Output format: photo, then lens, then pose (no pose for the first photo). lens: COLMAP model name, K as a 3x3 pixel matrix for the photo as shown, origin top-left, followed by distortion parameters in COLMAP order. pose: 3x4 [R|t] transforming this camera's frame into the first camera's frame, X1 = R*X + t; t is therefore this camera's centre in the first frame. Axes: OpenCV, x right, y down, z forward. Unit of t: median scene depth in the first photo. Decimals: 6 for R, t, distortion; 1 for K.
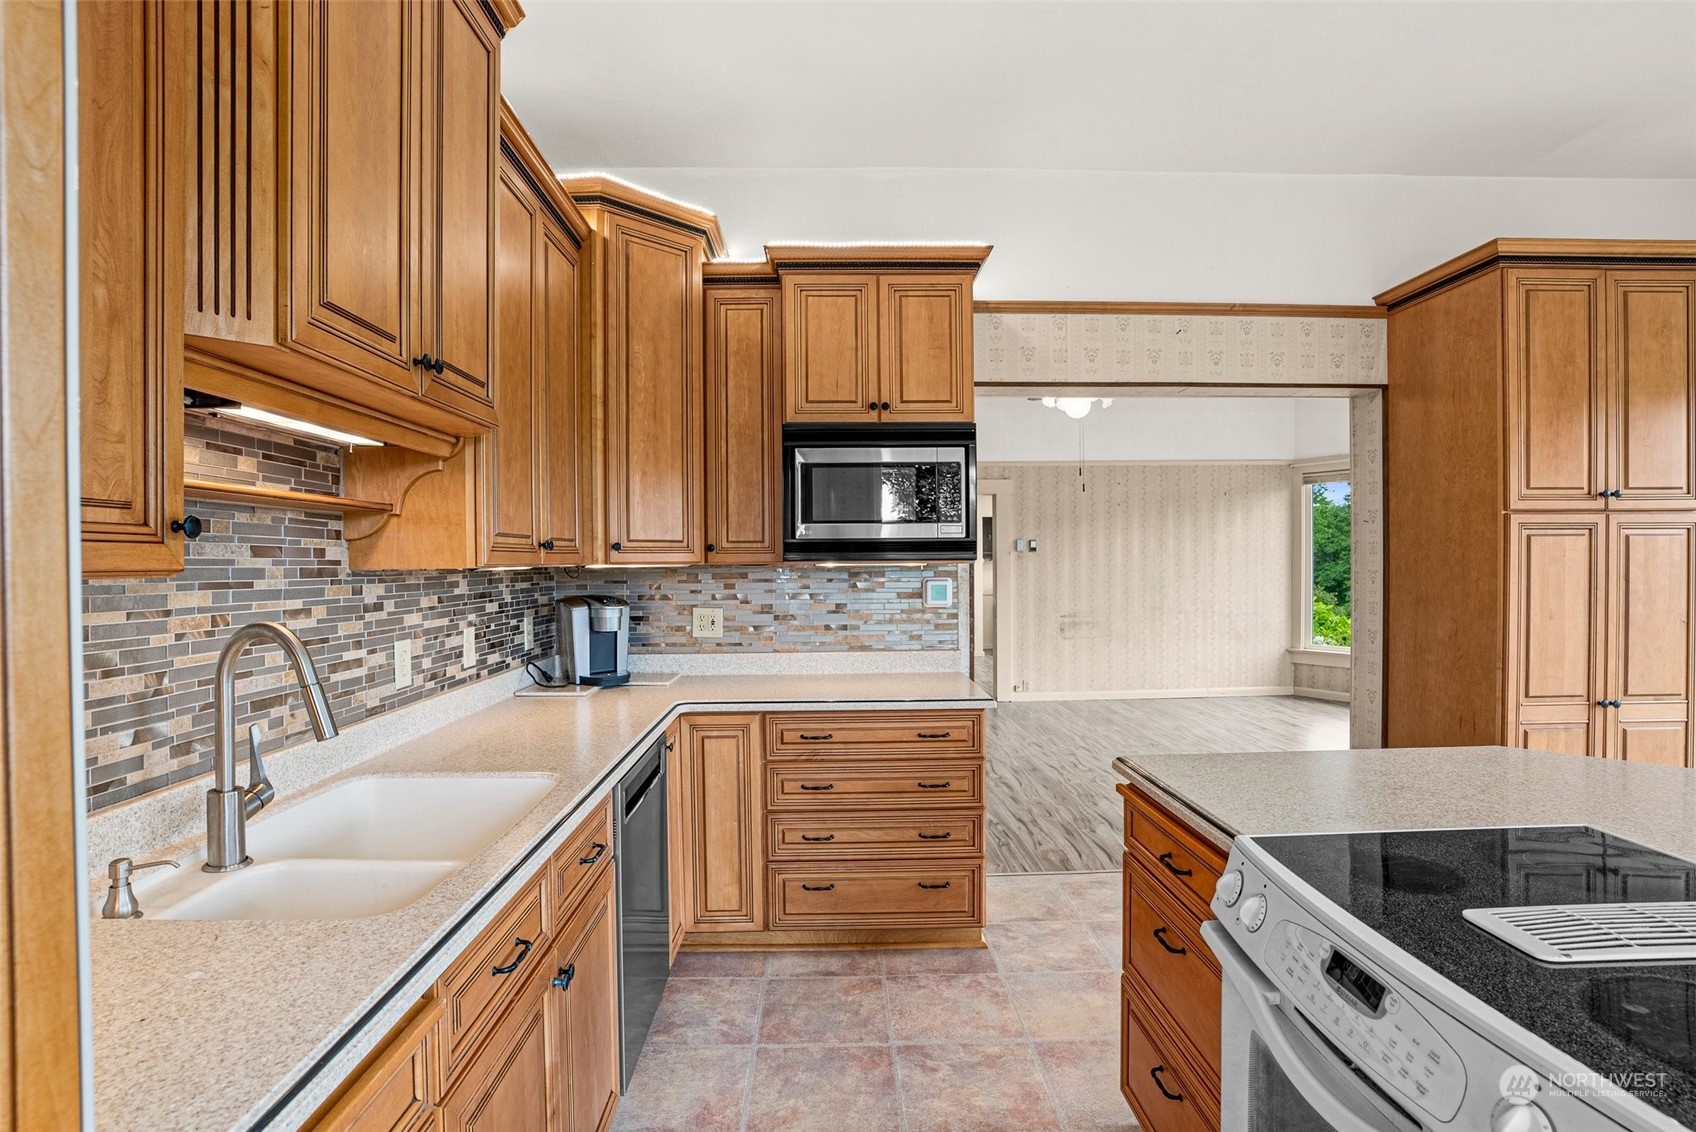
lens RADIAL K [[832.9, 0, 850.6], [0, 832.9, 565.2], [0, 0, 1]] dist [-0.025627, -0.000242]
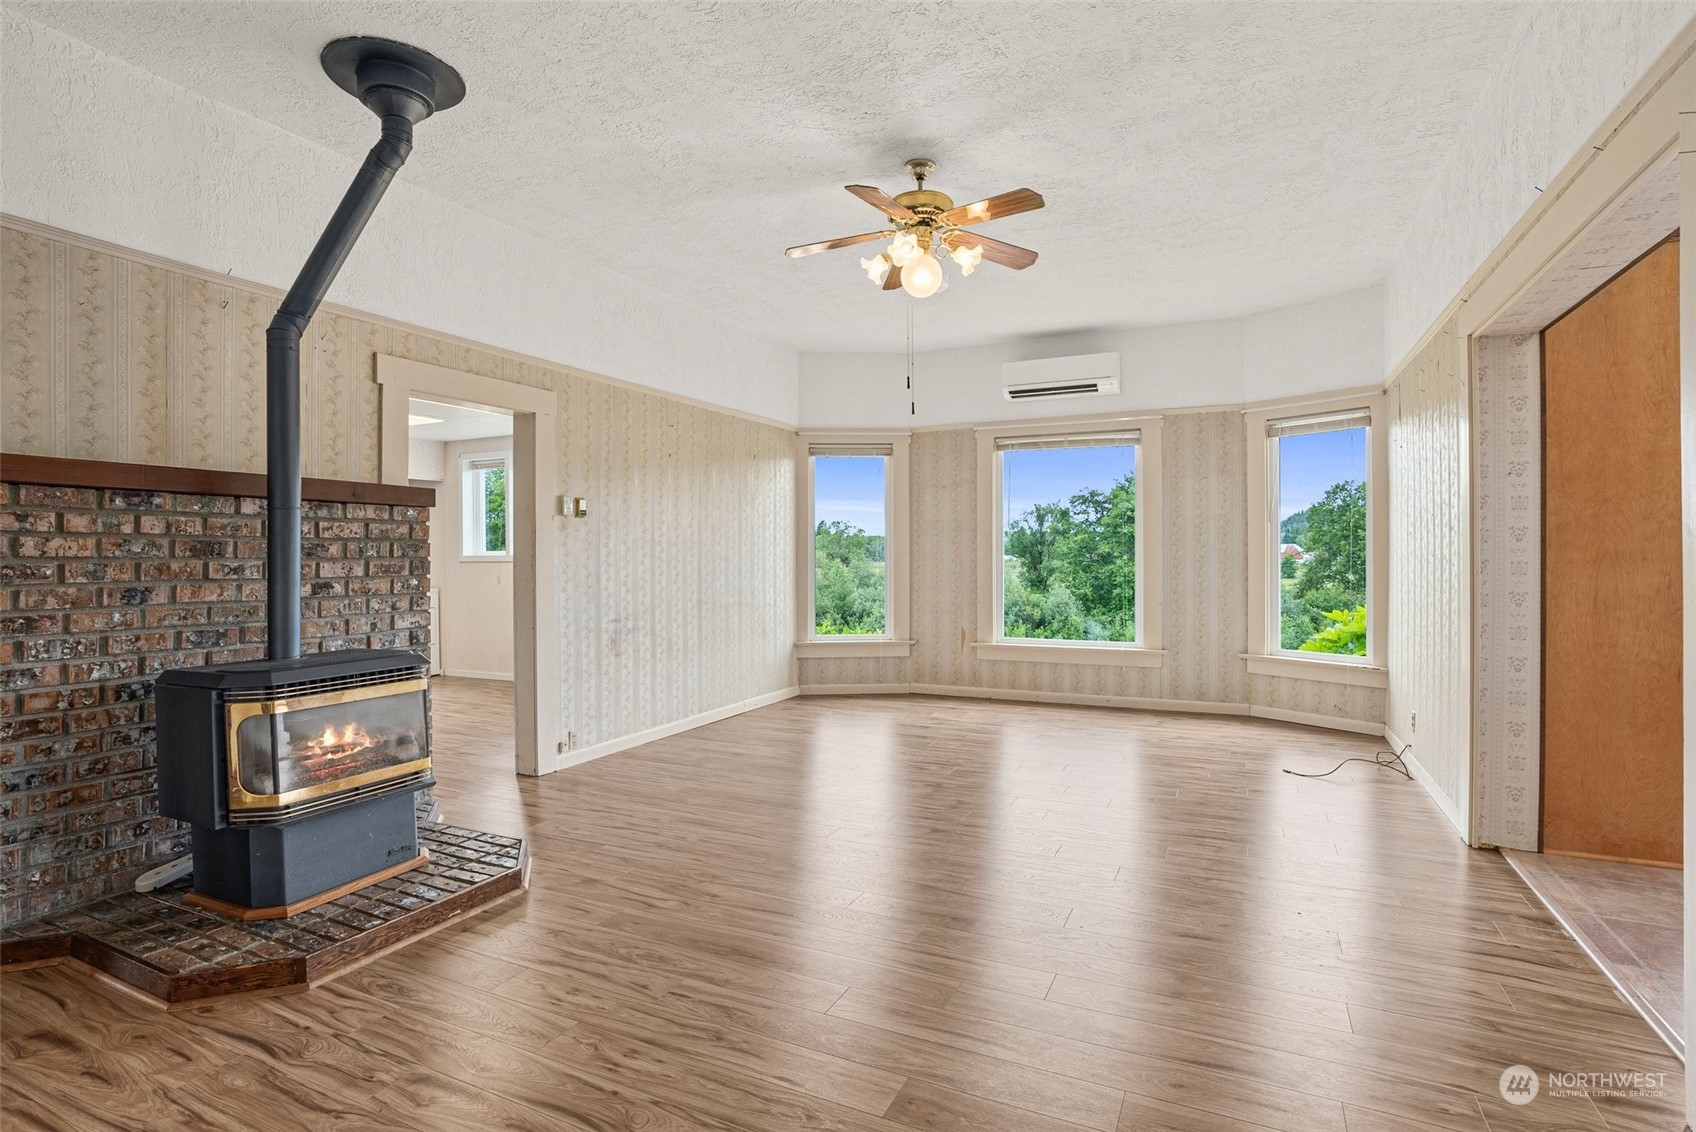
lens RADIAL K [[832.9, 0, 851.9], [0, 832.9, 560.0], [0, 0, 1]] dist [-0.025627, -0.000242]
pose [[0.451270, 0.001769, 0.892386, -0.230231], [0.006341, 0.999966, -0.005189, 0.019082], [-0.892365, 0.008000, 0.451244, 0.557922]]
